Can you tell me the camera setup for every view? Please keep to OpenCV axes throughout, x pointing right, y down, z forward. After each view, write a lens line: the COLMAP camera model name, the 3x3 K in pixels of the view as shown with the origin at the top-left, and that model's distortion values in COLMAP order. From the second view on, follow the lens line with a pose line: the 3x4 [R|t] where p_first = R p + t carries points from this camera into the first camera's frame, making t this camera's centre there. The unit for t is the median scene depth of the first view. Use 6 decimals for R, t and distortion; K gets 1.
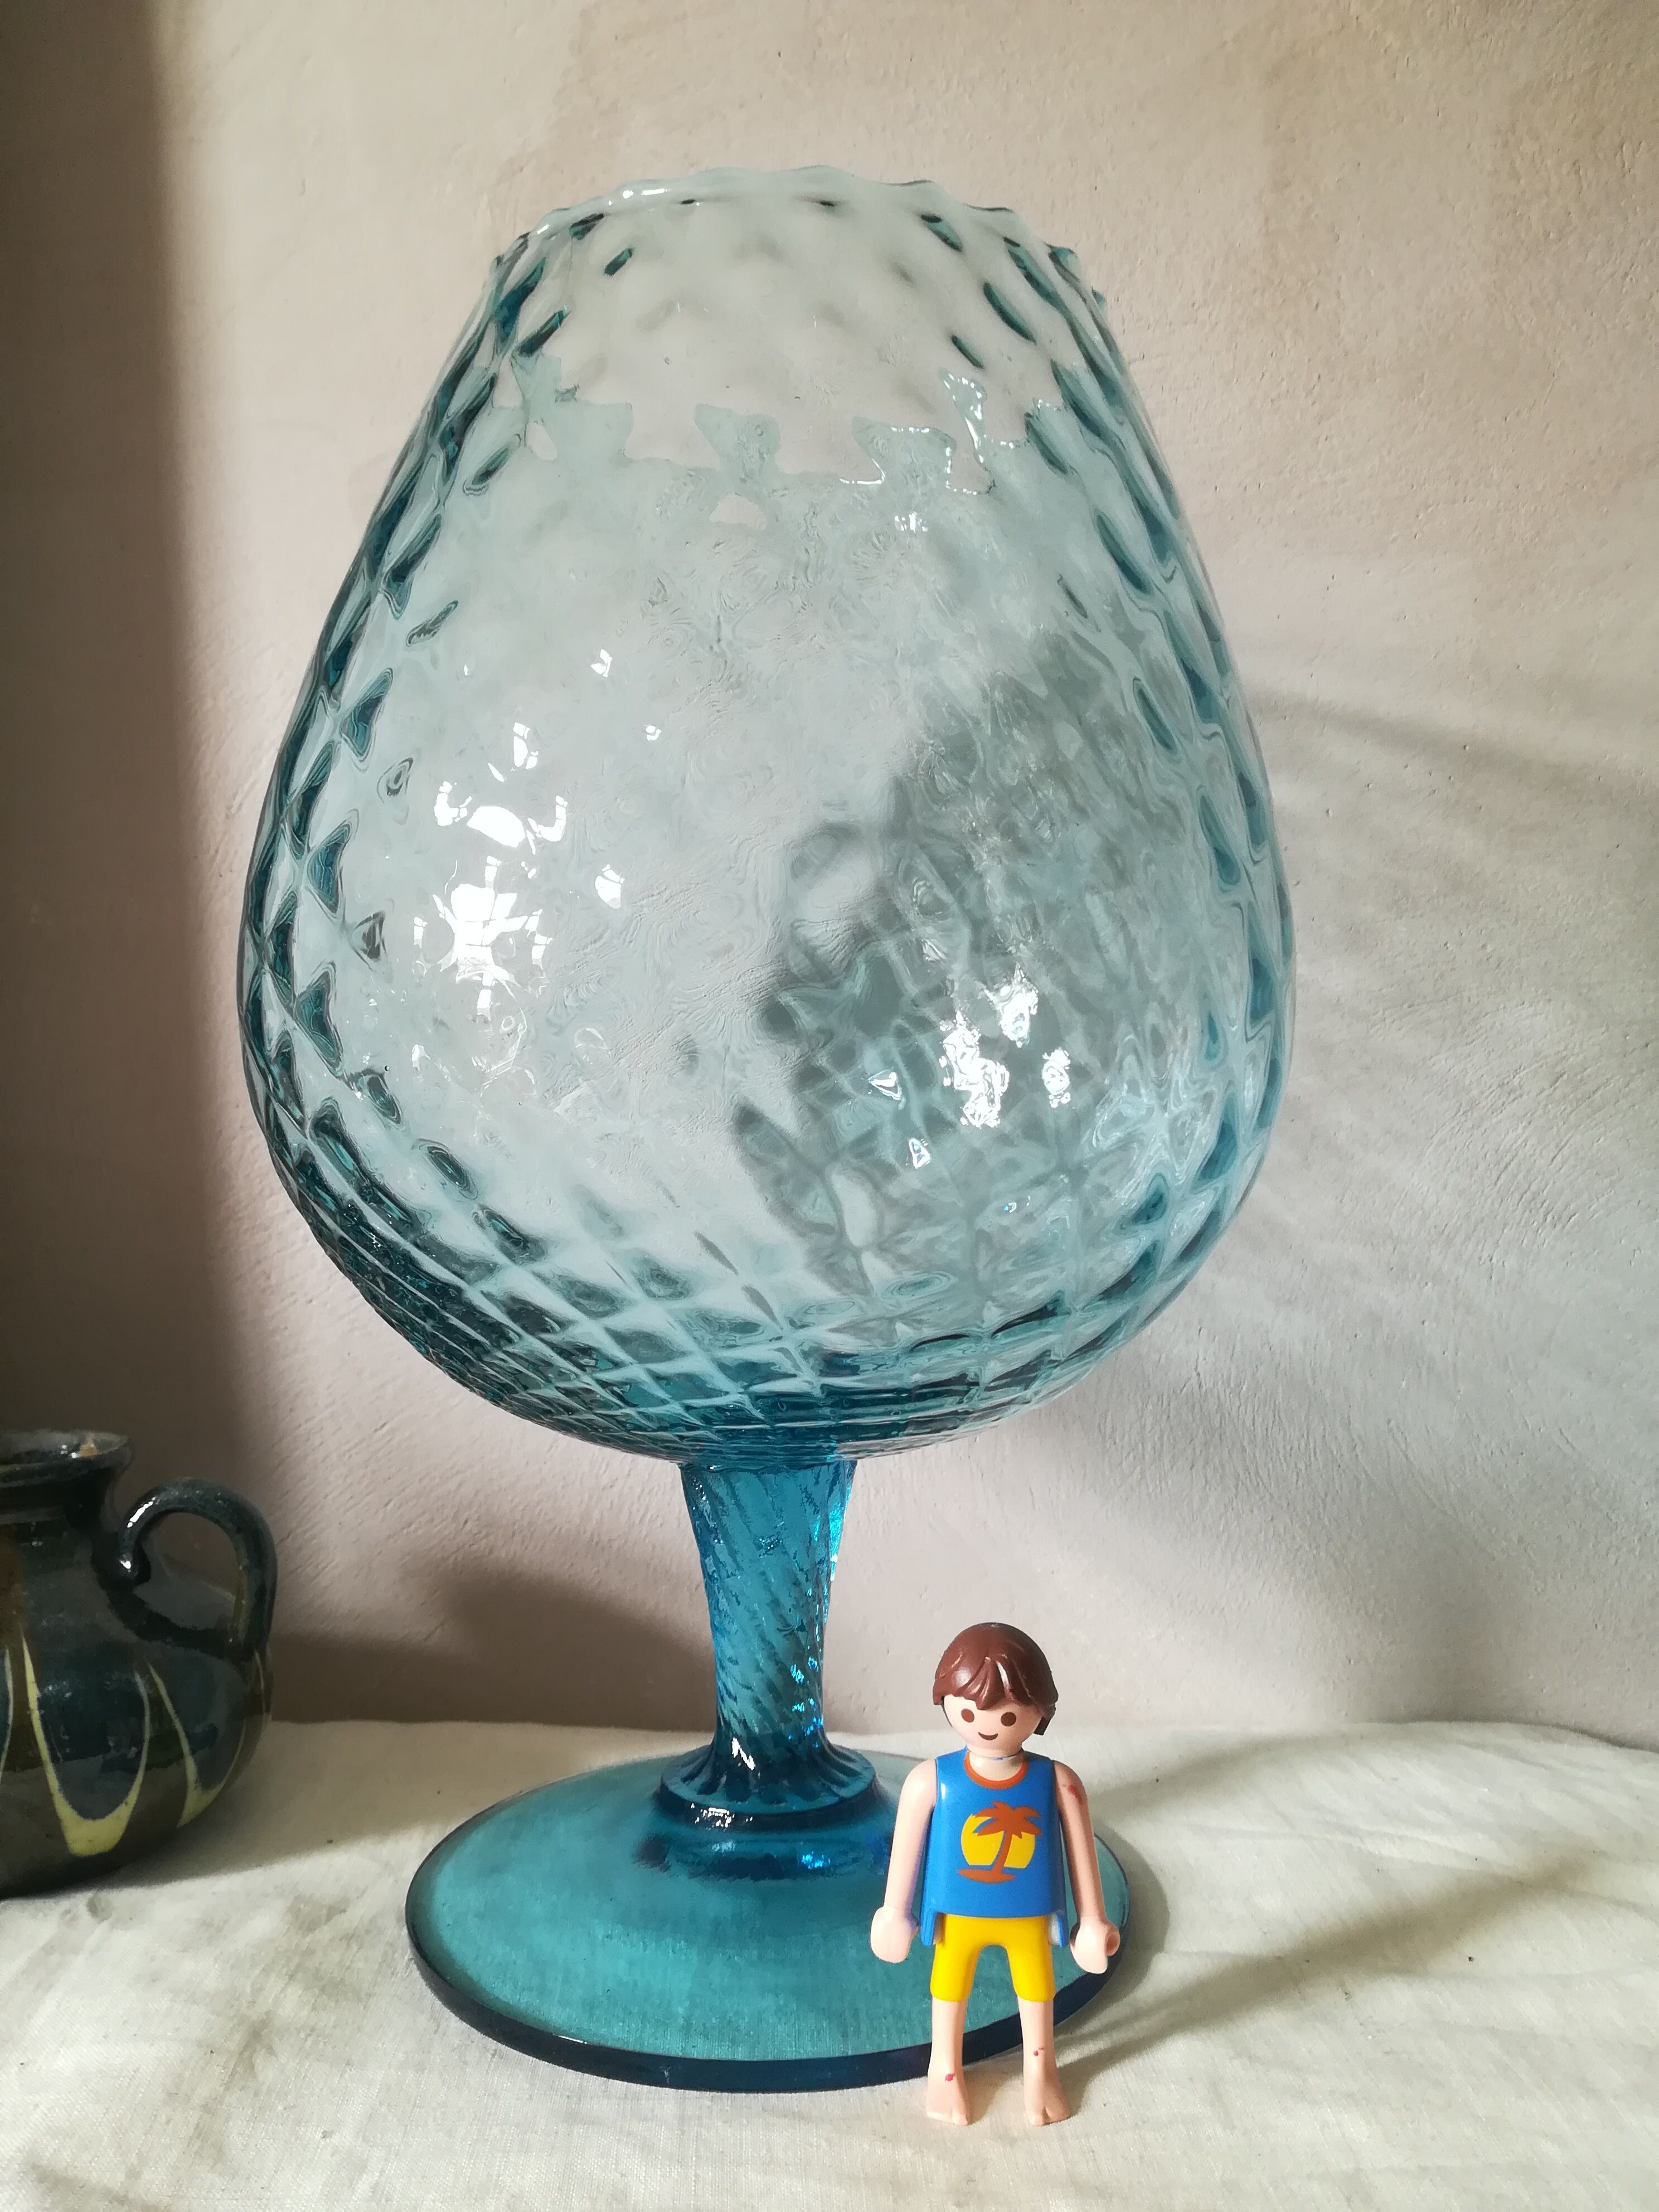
lens RADIAL K [[1720.0, 0, 877.8], [0, 1720.0, 1096.5], [0, 0, 1]] dist [0.016942, -0.048563]
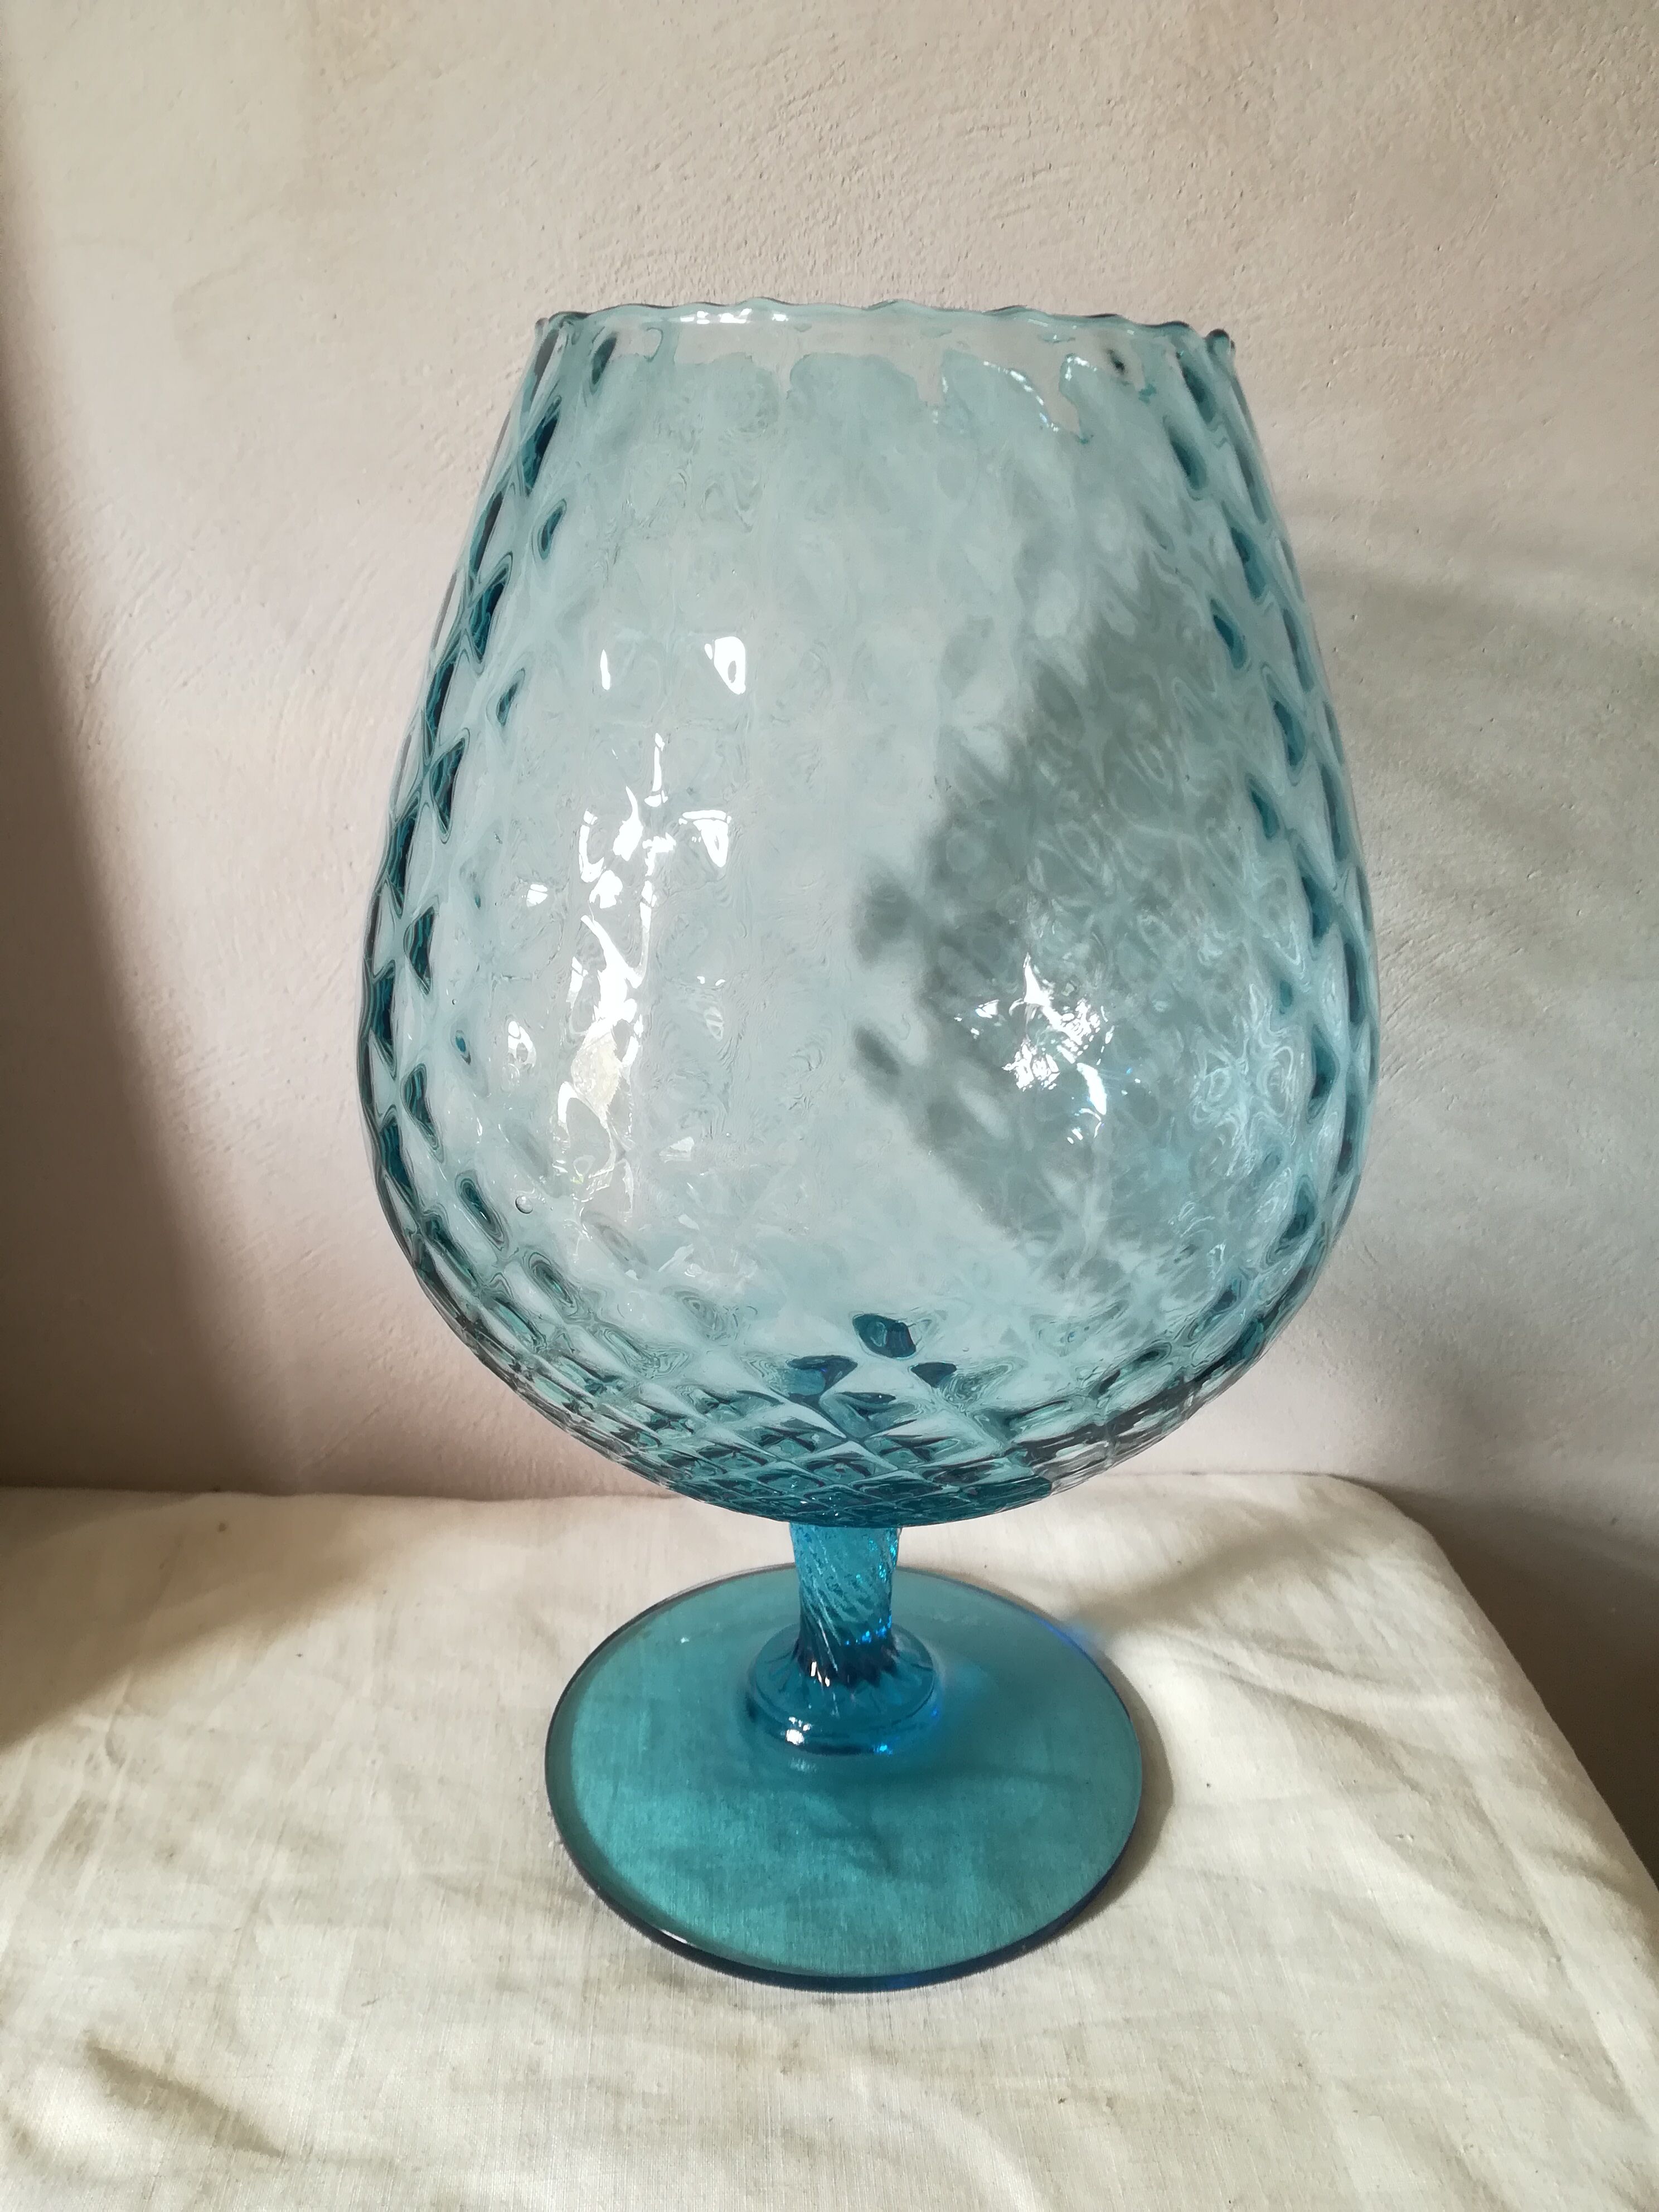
lens RADIAL K [[1720.0, 0, 877.8], [0, 1720.0, 1096.5], [0, 0, 1]] dist [0.016942, -0.048563]
pose [[0.999190, 0.006315, 0.039743, 0.031494], [-0.019794, 0.937001, 0.348766, -0.284961], [-0.035037, -0.349270, 0.936367, -0.009836]]
